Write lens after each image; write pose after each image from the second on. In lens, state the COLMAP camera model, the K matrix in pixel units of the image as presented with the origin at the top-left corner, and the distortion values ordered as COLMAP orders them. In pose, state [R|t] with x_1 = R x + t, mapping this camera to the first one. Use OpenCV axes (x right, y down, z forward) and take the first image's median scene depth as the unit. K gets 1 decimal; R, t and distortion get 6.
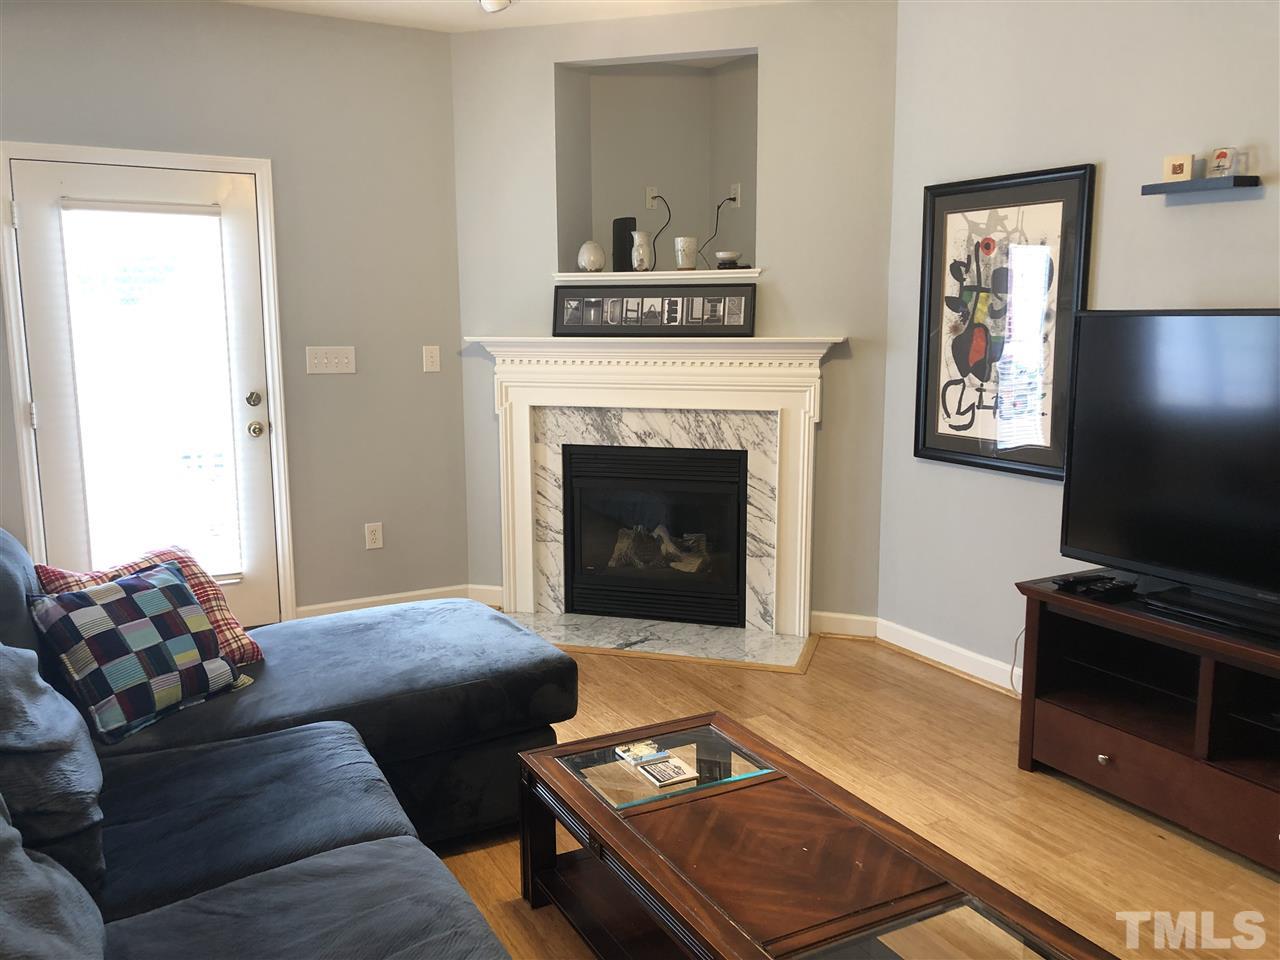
lens RADIAL K [[1048.7, 0, 641.0], [0, 1048.7, 480.0], [0, 0, 1]] dist [0.033065, -0.034682]
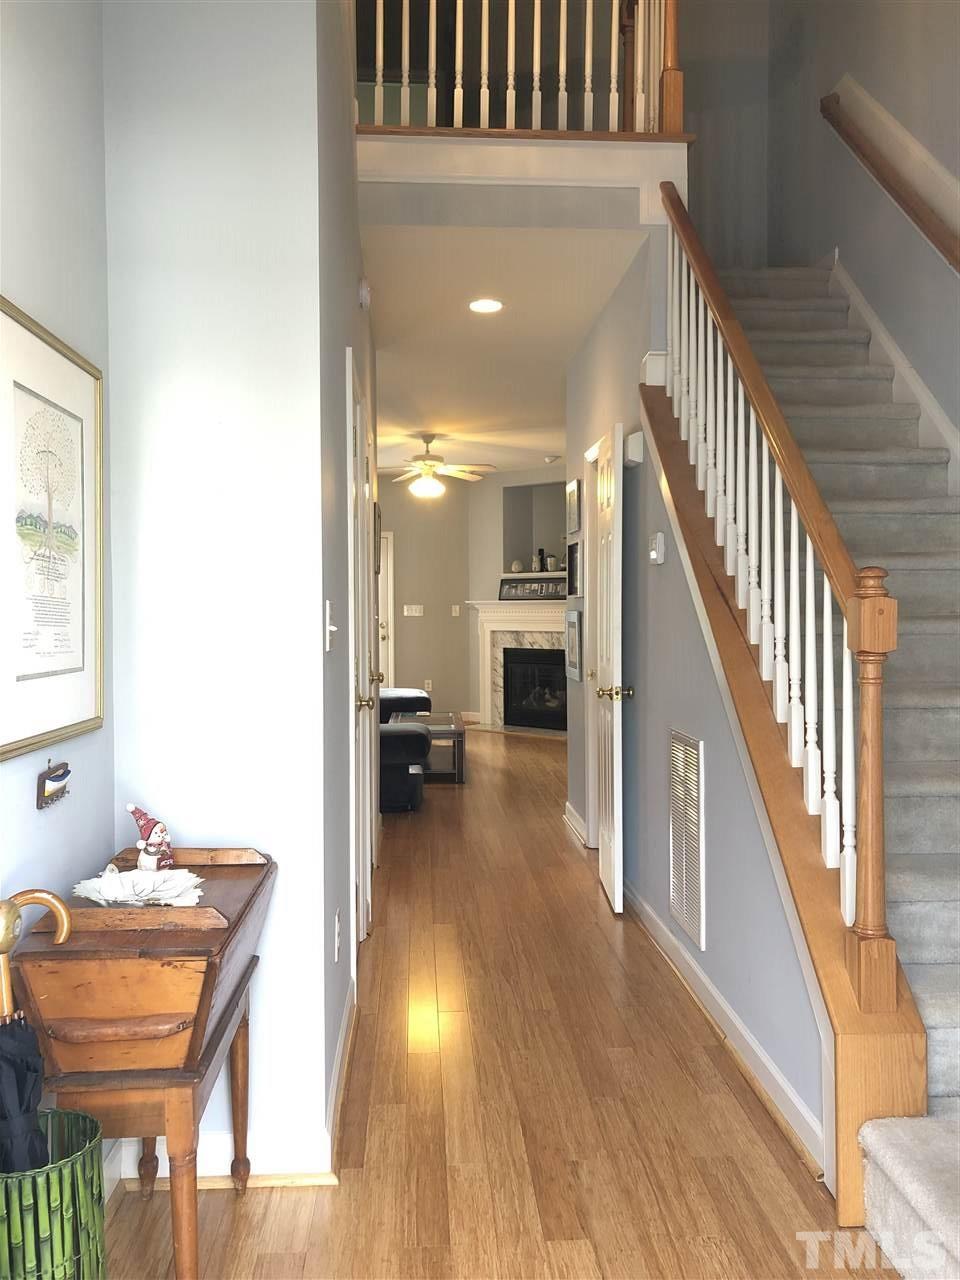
lens RADIAL K [[1048.7, 0, 480.1], [0, 1048.7, 638.8], [0, 0, 1]] dist [0.033065, -0.034682]
pose [[0.905068, 0.011906, -0.425101, 0.855301], [-0.066158, 0.991380, -0.113087, 0.209008], [0.420090, 0.130475, 0.898054, -1.074352]]
